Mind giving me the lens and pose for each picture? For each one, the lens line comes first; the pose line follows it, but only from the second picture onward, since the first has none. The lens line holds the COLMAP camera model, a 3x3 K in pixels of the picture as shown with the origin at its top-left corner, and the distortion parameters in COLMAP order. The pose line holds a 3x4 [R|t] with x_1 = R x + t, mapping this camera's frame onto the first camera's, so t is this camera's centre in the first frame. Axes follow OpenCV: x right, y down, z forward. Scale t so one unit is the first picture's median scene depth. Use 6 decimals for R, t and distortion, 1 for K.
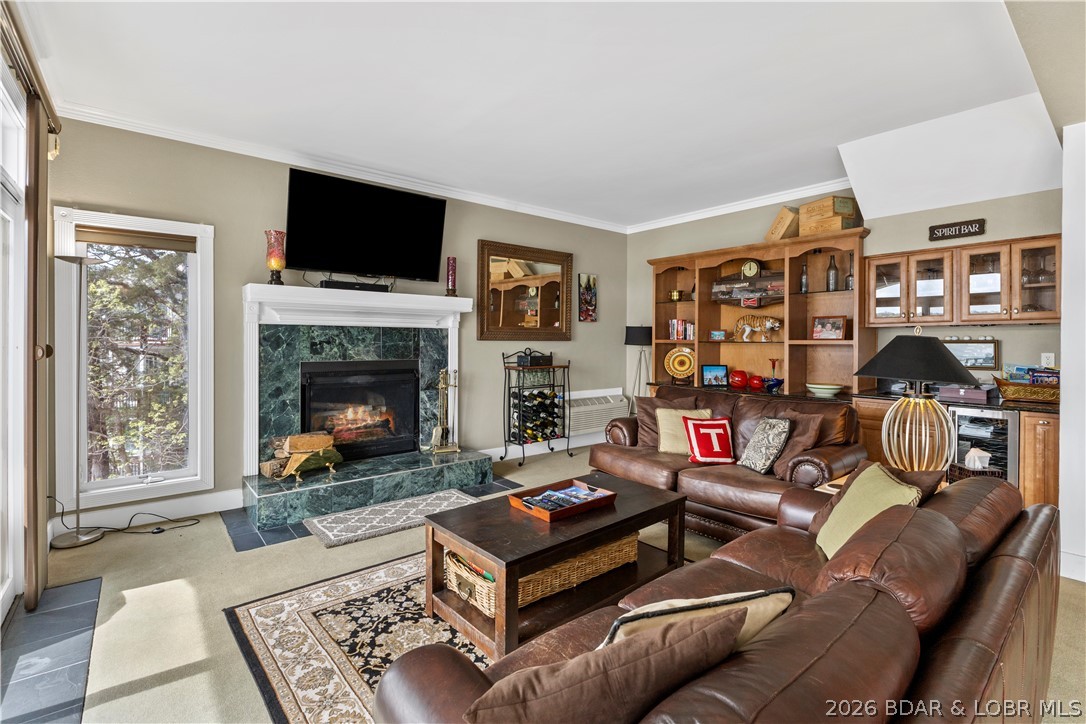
lens RADIAL K [[496.2, 0, 561.7], [0, 496.2, 342.3], [0, 0, 1]] dist [-0.010375, -0.000882]
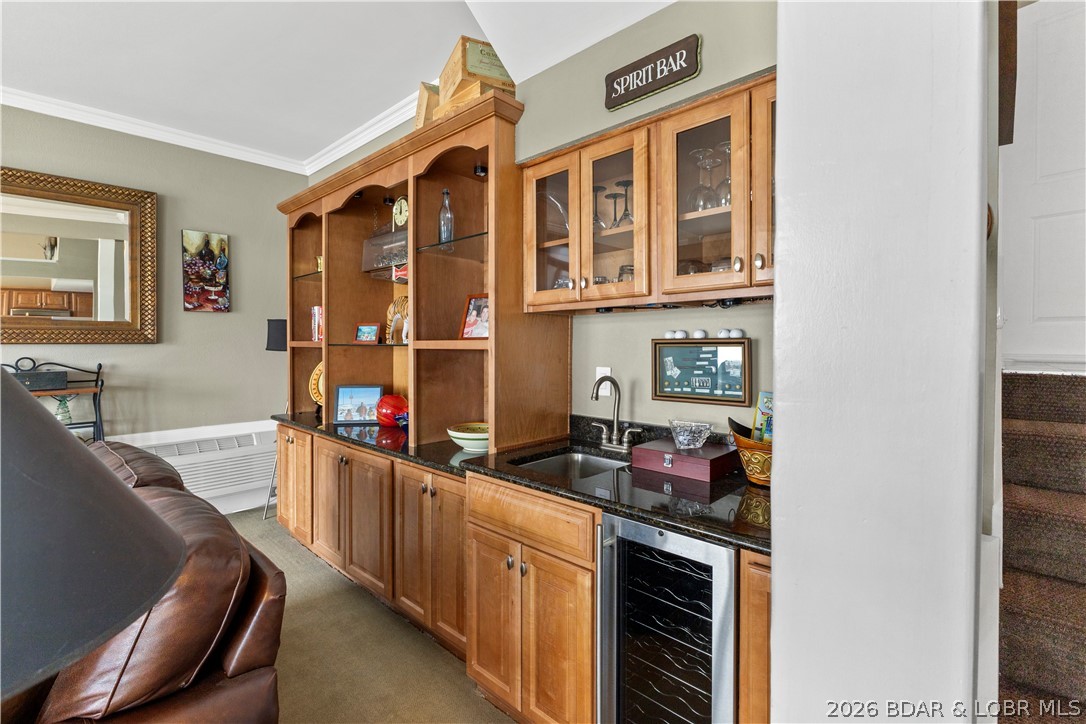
lens RADIAL K [[502.4, 0, 557.7], [0, 502.4, 346.5], [0, 0, 1]] dist [-0.000360, -0.000611]
pose [[0.991771, -0.006399, 0.127867, 0.460940], [0.005818, 0.999971, 0.004911, -0.000191], [-0.127894, -0.004126, 0.991779, 0.405242]]
